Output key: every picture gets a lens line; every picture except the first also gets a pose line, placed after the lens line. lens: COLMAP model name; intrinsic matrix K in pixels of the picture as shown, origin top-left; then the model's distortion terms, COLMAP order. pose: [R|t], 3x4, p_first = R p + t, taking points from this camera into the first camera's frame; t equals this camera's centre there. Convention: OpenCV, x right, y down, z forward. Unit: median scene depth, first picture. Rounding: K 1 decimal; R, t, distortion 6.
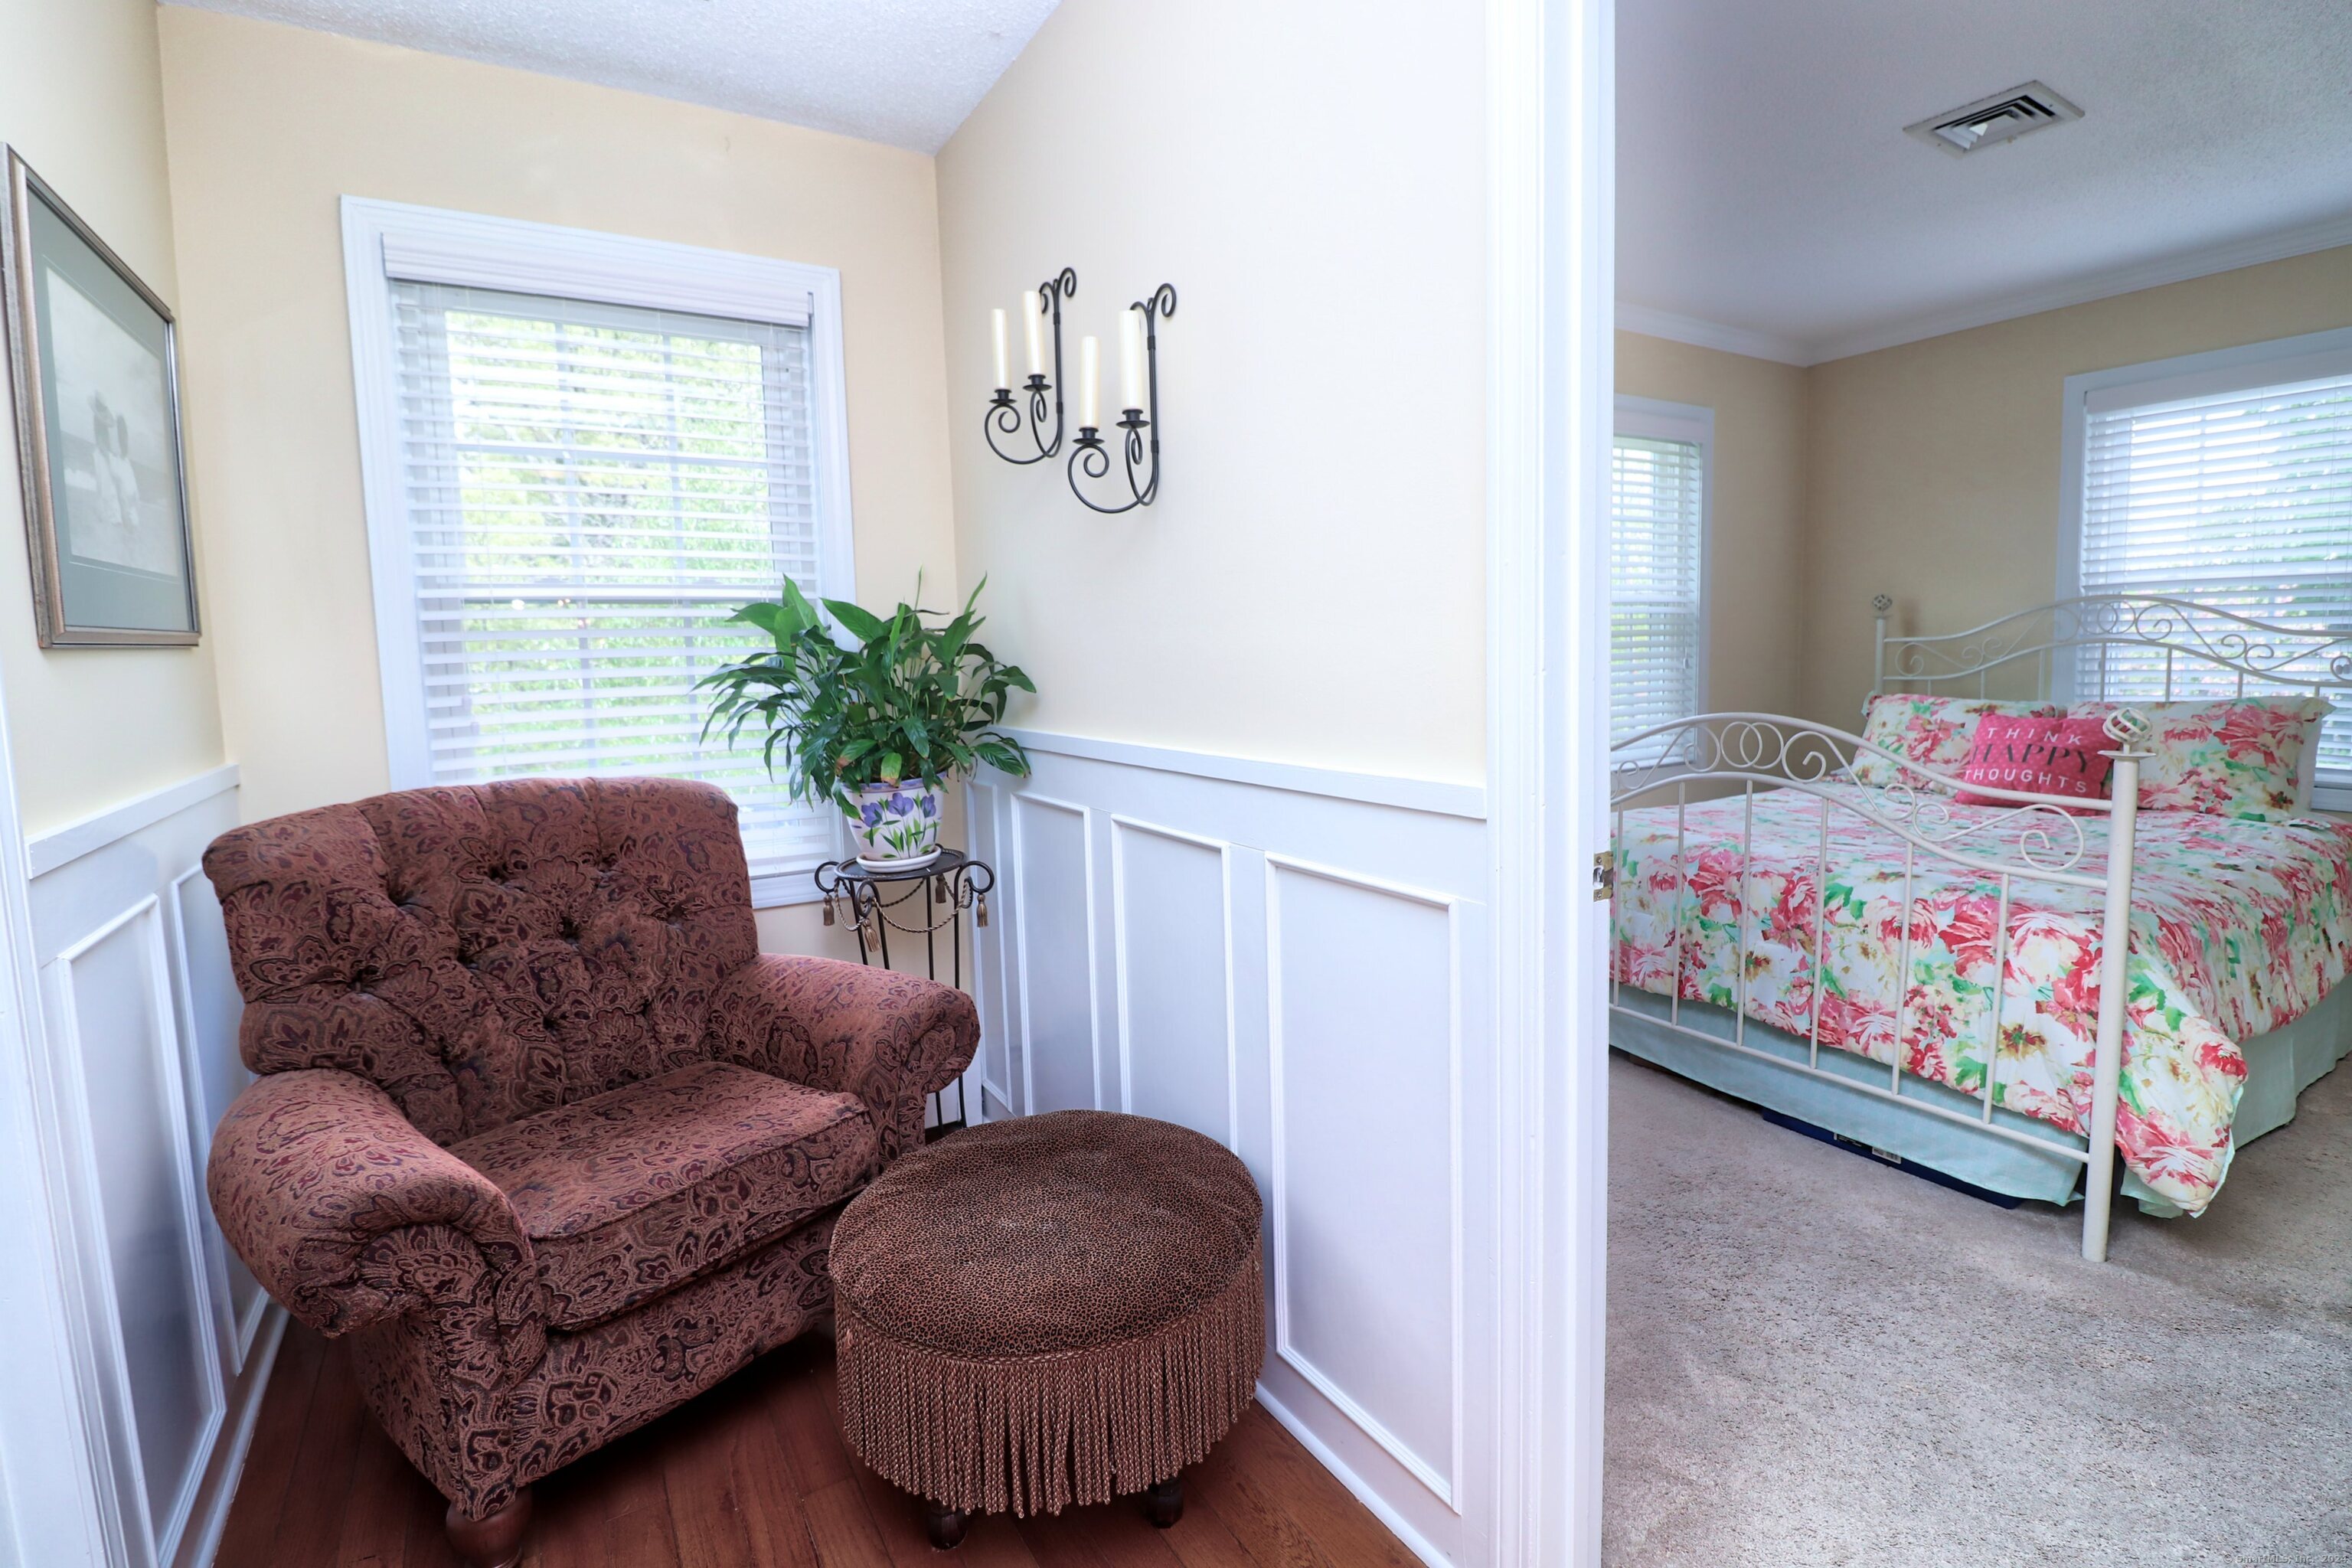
lens RADIAL K [[1119.3, 0, 1187.5], [0, 1119.3, 754.1], [0, 0, 1]] dist [-0.000547, -0.013242]
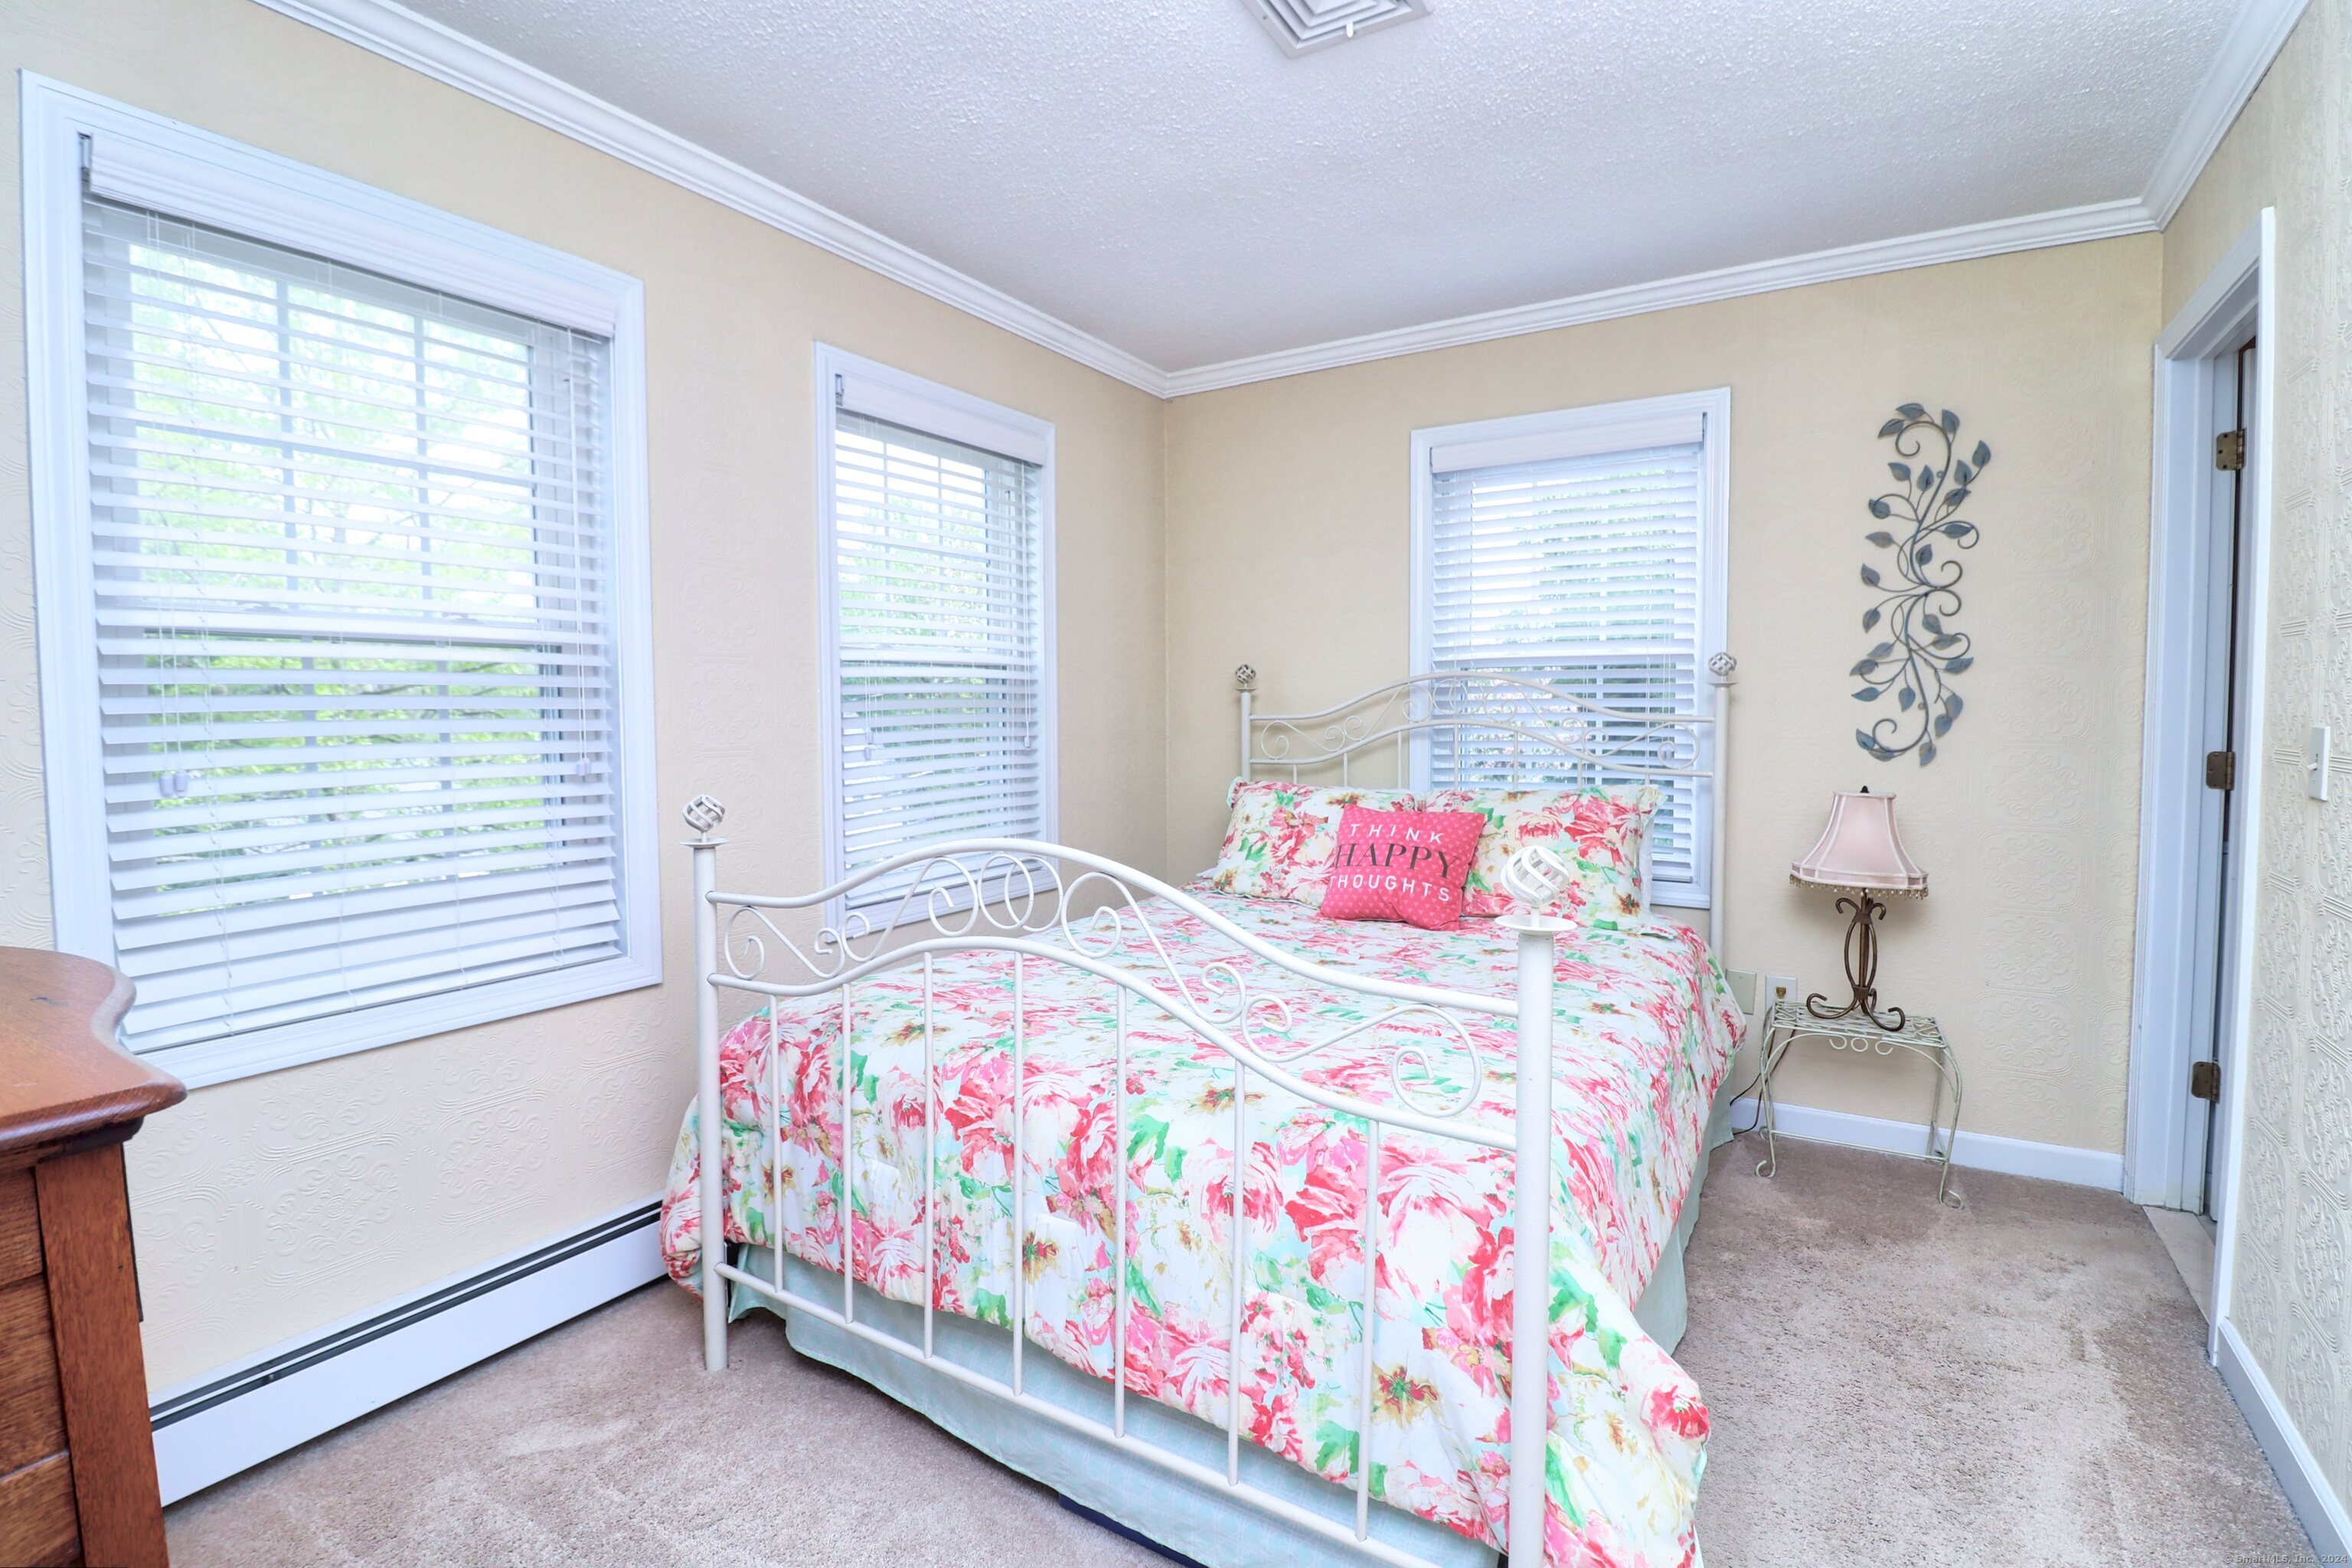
lens RADIAL K [[1096.9, 0, 1190.0], [0, 1096.9, 772.3], [0, 0, 1]] dist [0.001536, -0.012634]
pose [[0.891404, -0.008162, 0.453136, 0.332595], [0.027264, 0.998993, -0.035639, -0.051682], [-0.452388, 0.044123, 0.890729, 0.446702]]
